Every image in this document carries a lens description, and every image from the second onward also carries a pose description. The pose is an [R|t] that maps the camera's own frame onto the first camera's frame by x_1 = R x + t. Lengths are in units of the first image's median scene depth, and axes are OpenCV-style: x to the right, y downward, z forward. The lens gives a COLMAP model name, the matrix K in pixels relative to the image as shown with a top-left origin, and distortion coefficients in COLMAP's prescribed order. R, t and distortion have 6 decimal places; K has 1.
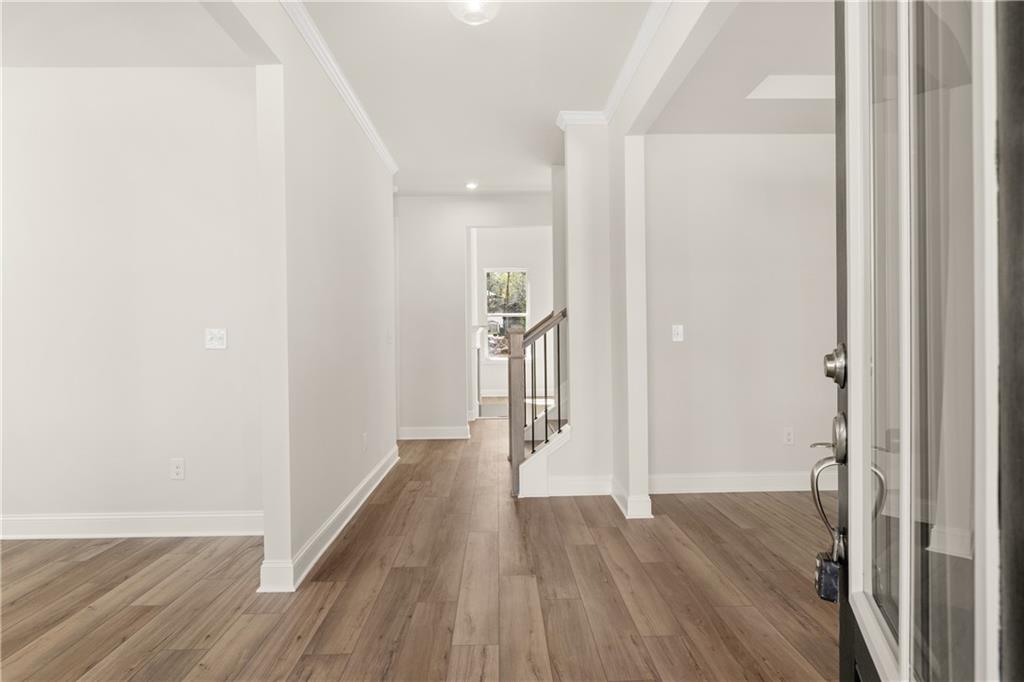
lens RADIAL K [[556.6, 0, 510.2], [0, 556.6, 344.9], [0, 0, 1]] dist [0.001641, 0.000161]
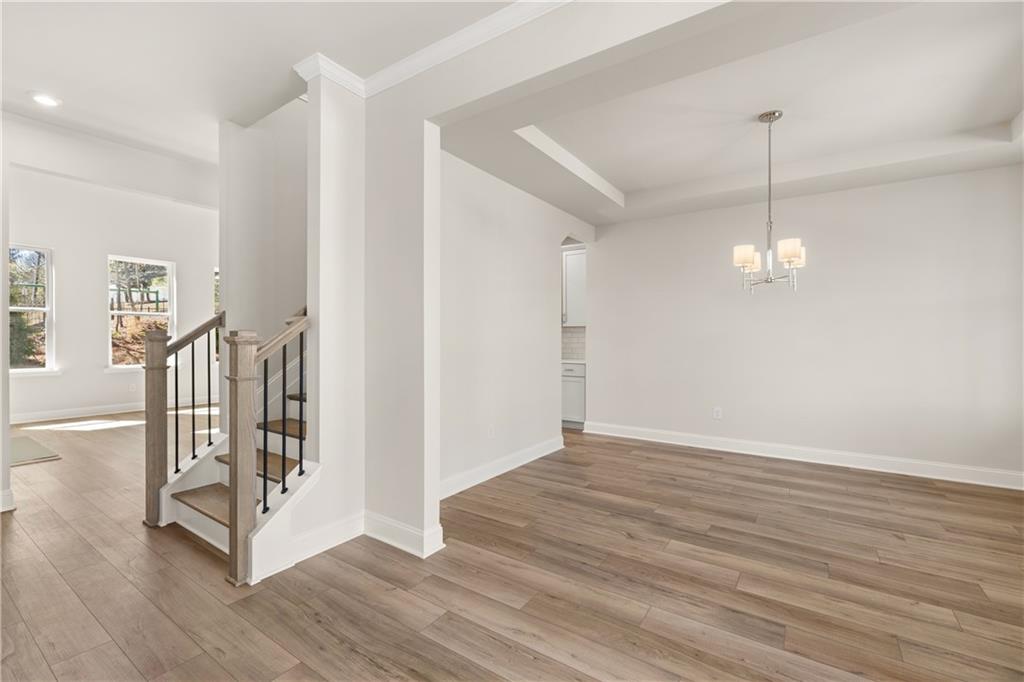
lens RADIAL K [[442.3, 0, 513.6], [0, 442.3, 342.2], [0, 0, 1]] dist [-0.002124, -0.000217]
pose [[0.579283, 0.005658, 0.815107, -0.275370], [-0.000641, 0.999979, -0.006487, -0.022056], [-0.815126, 0.003235, 0.579274, 0.484568]]
